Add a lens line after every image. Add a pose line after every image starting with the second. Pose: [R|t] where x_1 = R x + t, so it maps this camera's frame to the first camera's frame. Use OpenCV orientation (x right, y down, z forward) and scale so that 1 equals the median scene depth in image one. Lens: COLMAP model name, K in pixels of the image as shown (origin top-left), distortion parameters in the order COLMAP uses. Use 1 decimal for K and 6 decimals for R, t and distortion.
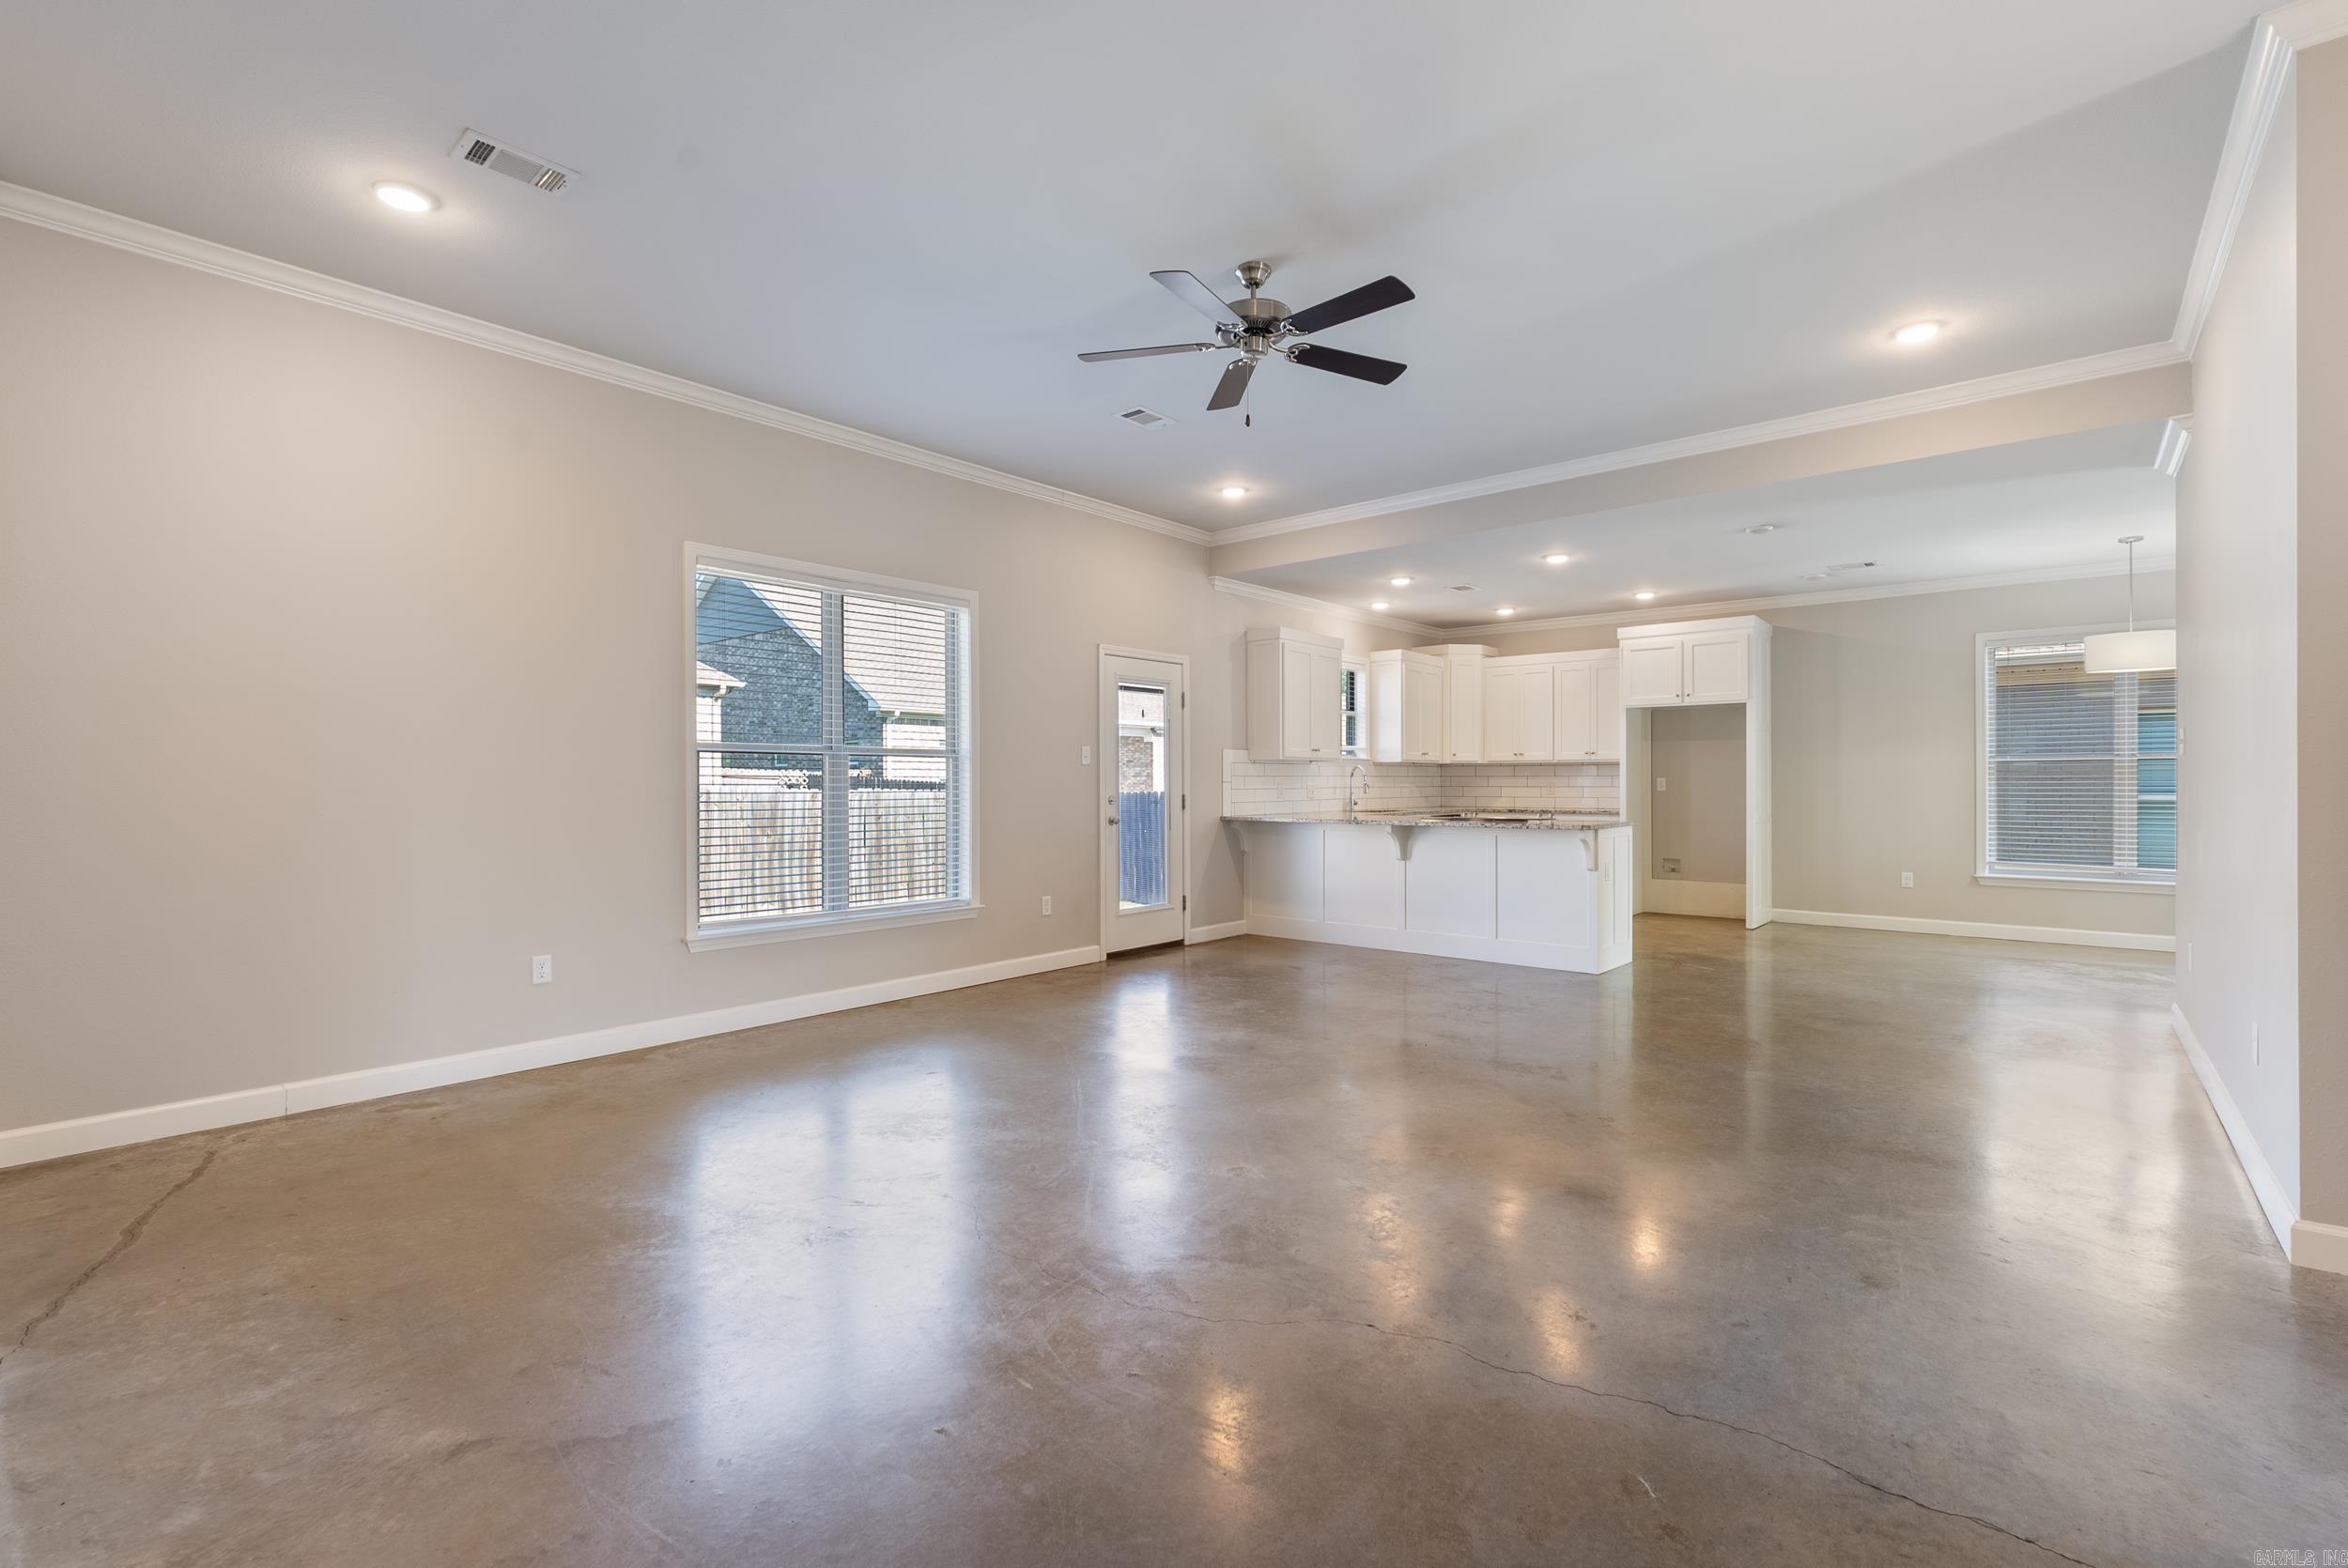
lens RADIAL K [[1036.5, 0, 1178.0], [0, 1036.5, 788.4], [0, 0, 1]] dist [-0.003411, -0.000187]
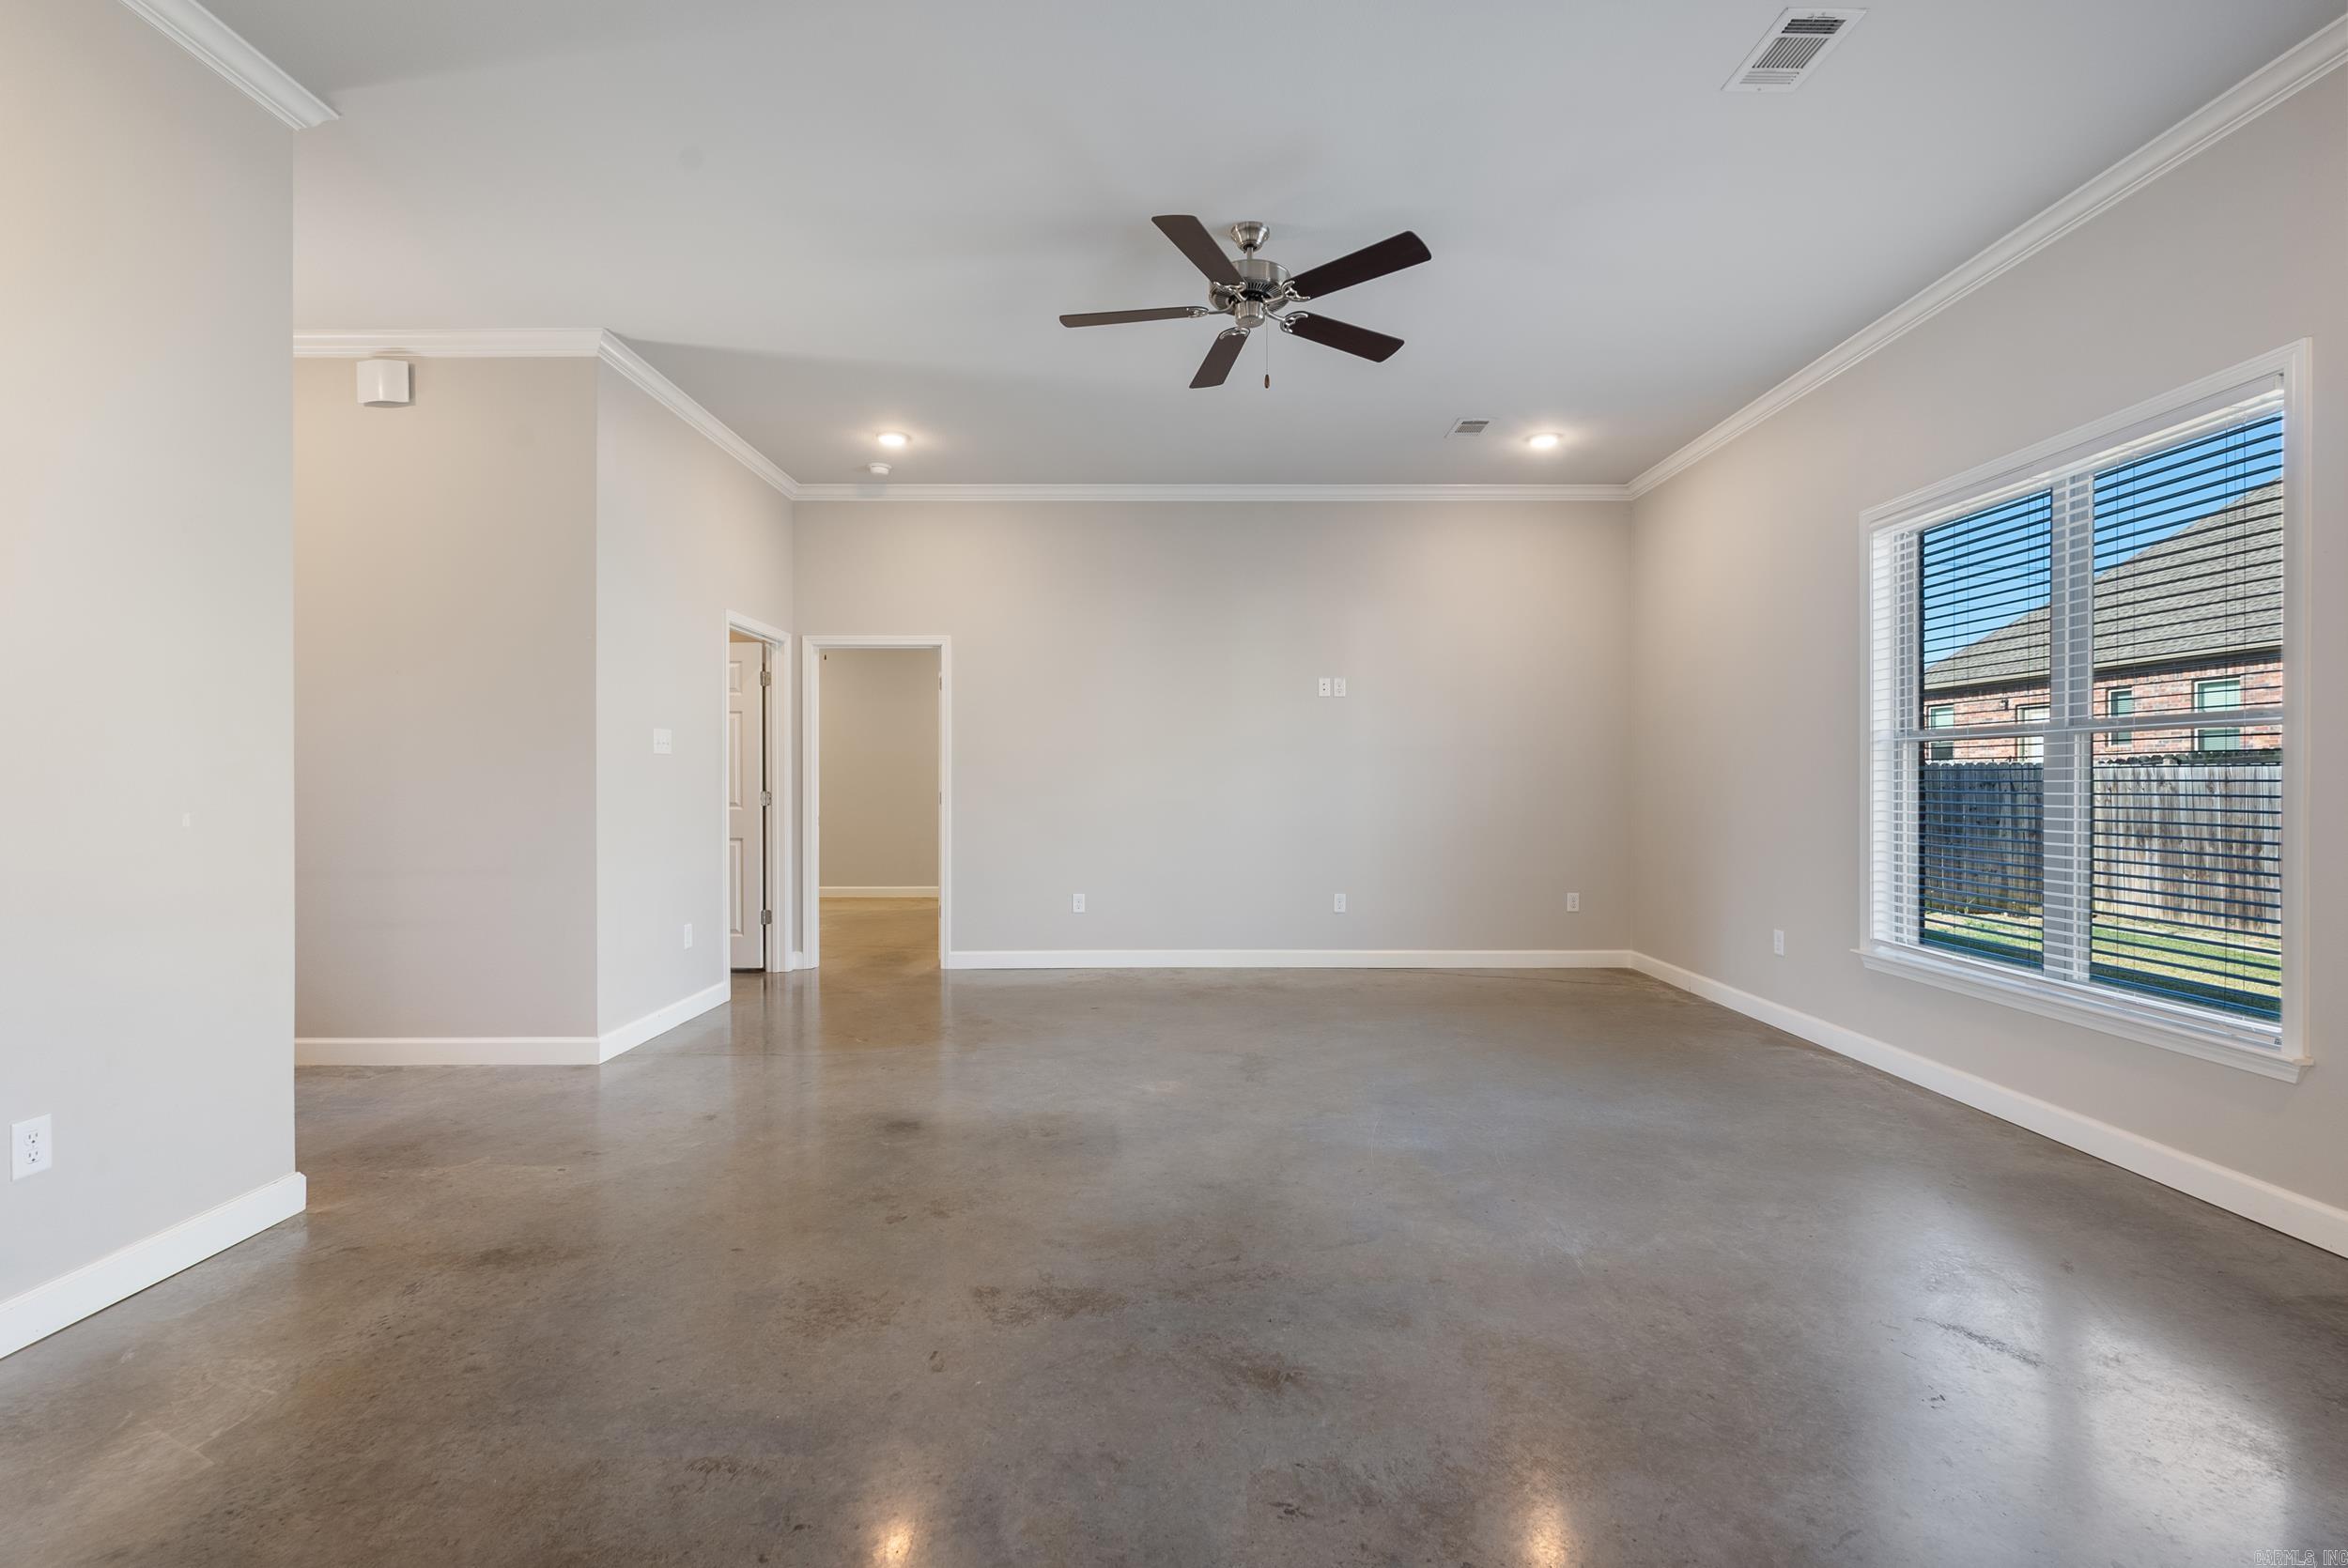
lens RADIAL K [[1032.4, 0, 1177.1], [0, 1032.4, 787.4], [0, 0, 1]] dist [-0.006558, 0.000311]
pose [[-0.760022, 0.006963, -0.649860, 0.333522], [-0.000684, 0.999933, 0.011513, -0.004462], [0.649897, 0.009195, -0.759967, 0.762410]]
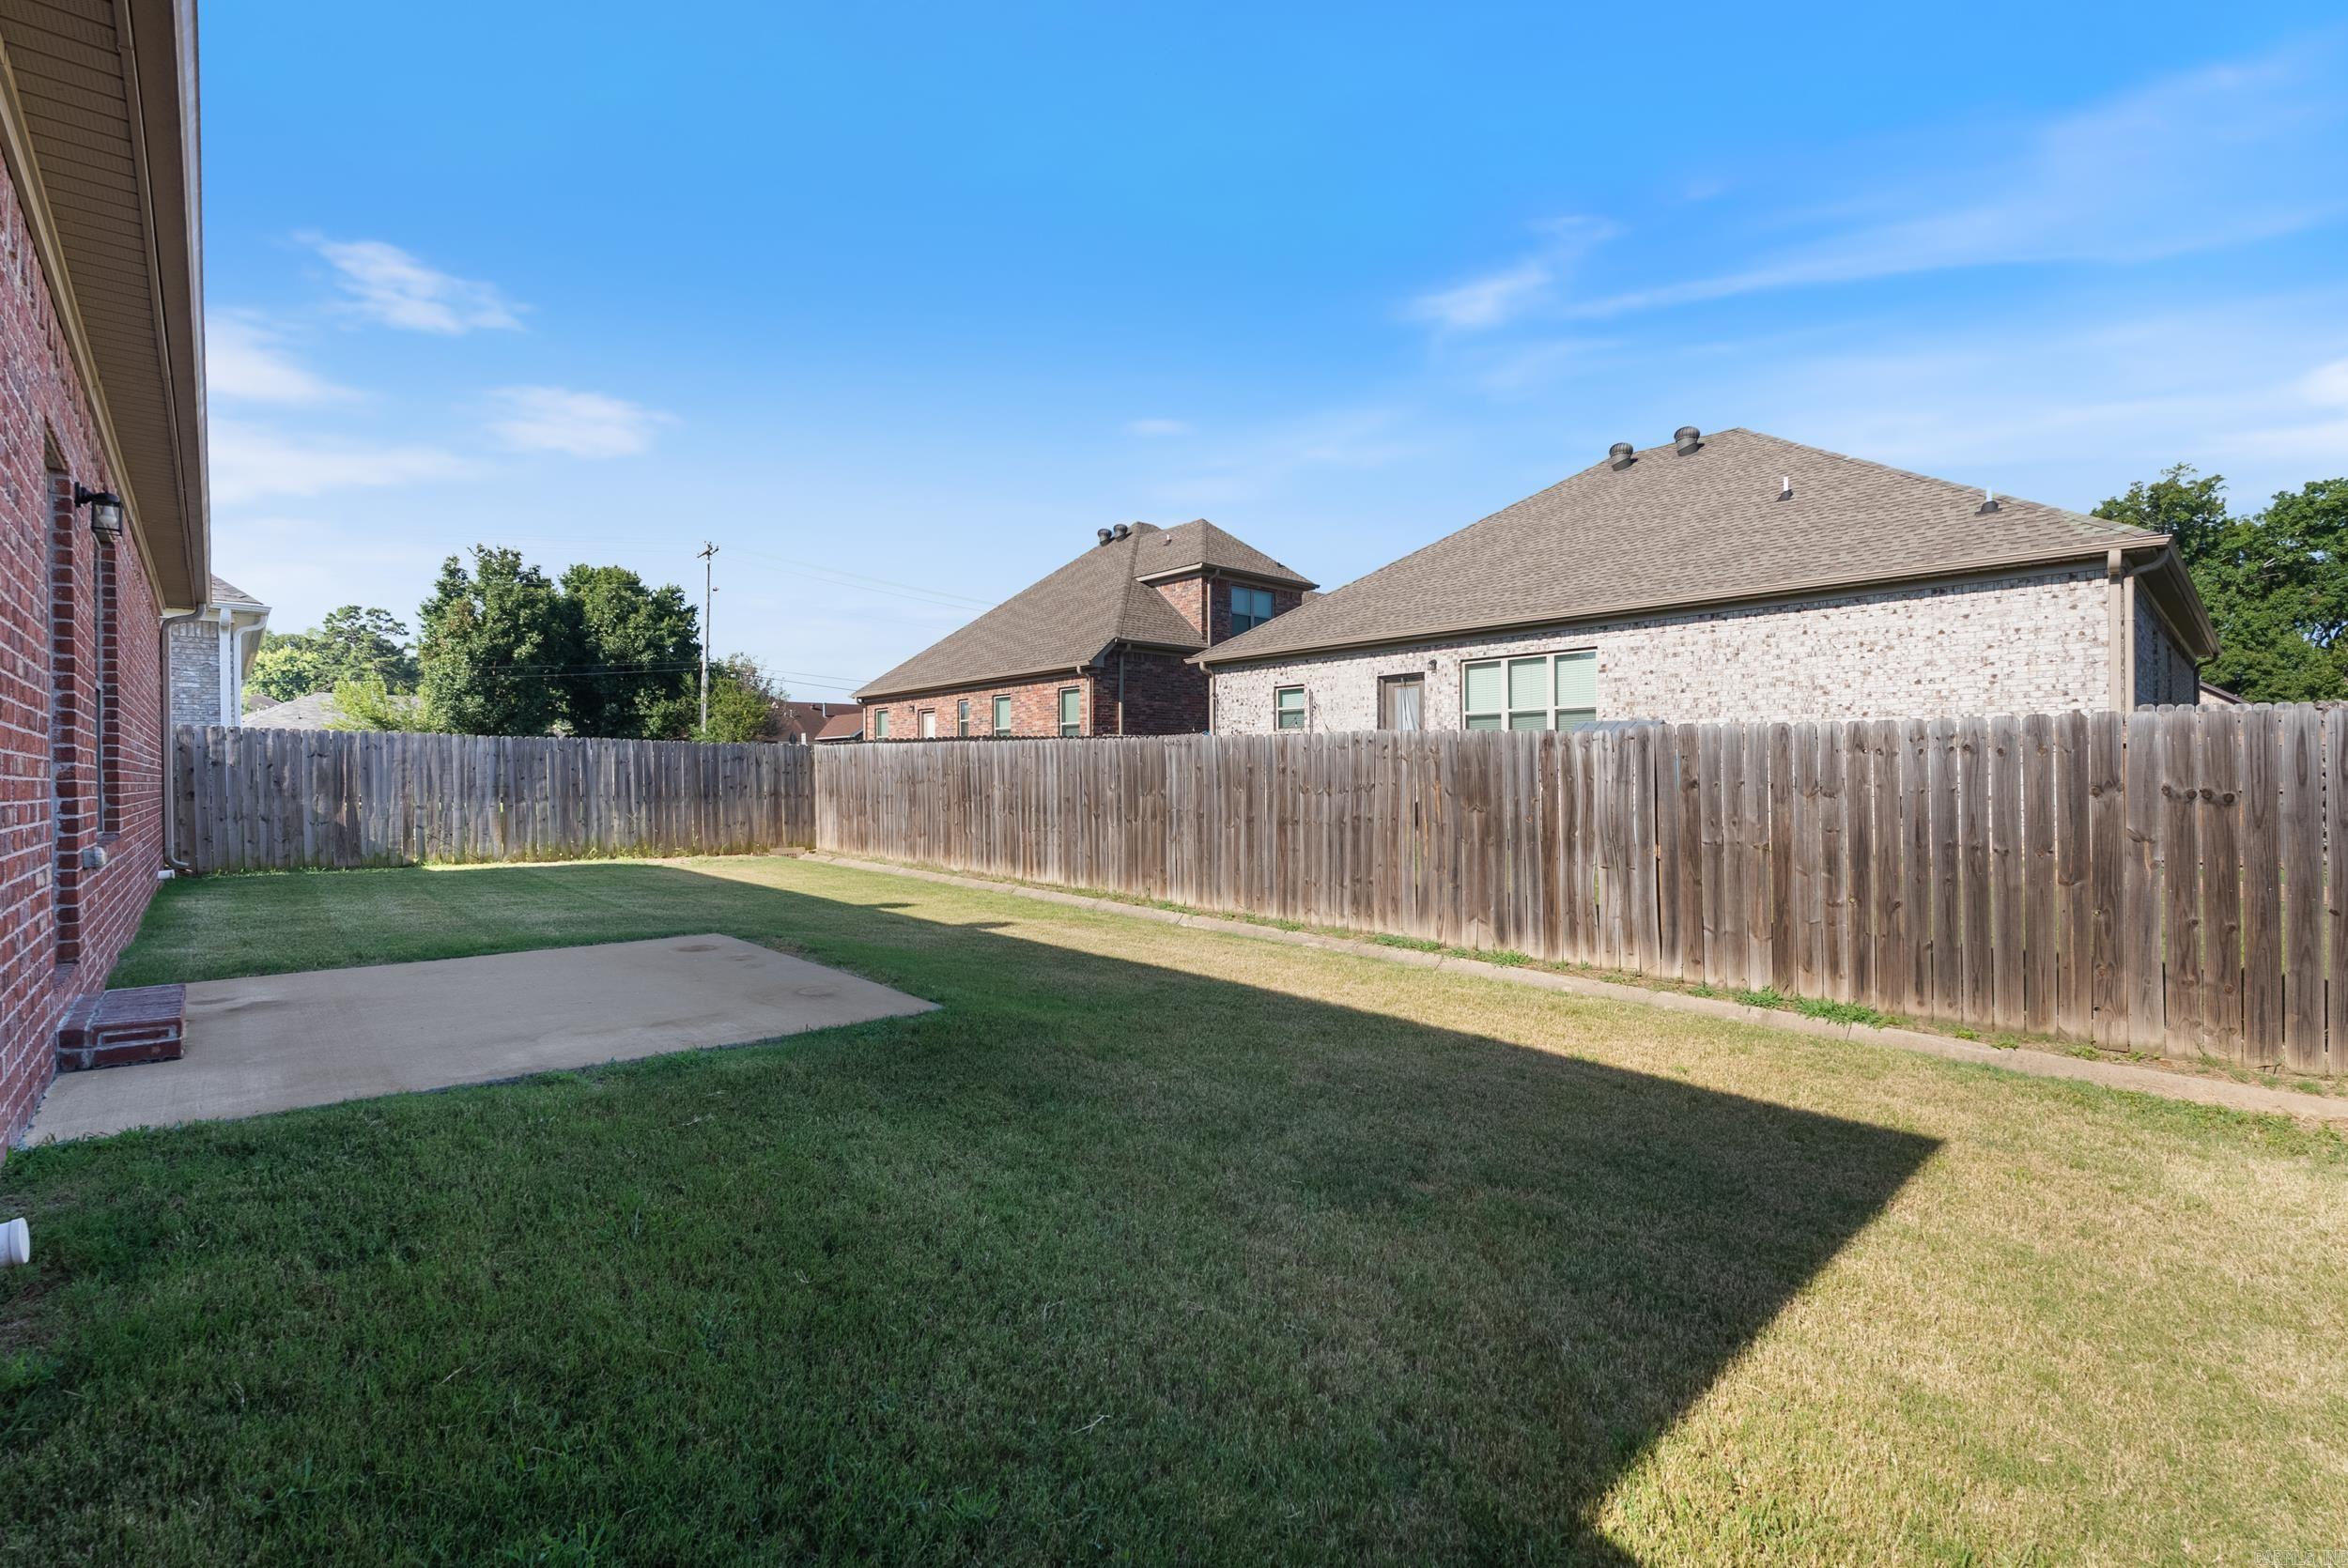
lens RADIAL K [[1044.5, 0, 1174.5], [0, 1044.5, 763.0], [0, 0, 1]] dist [-0.001950, -0.000072]
pose [[-0.123089, -0.013208, -0.992308, 0.392569], [0.000375, 0.999911, -0.013356, 0.044476], [0.992396, -0.002016, -0.123073, 1.501003]]
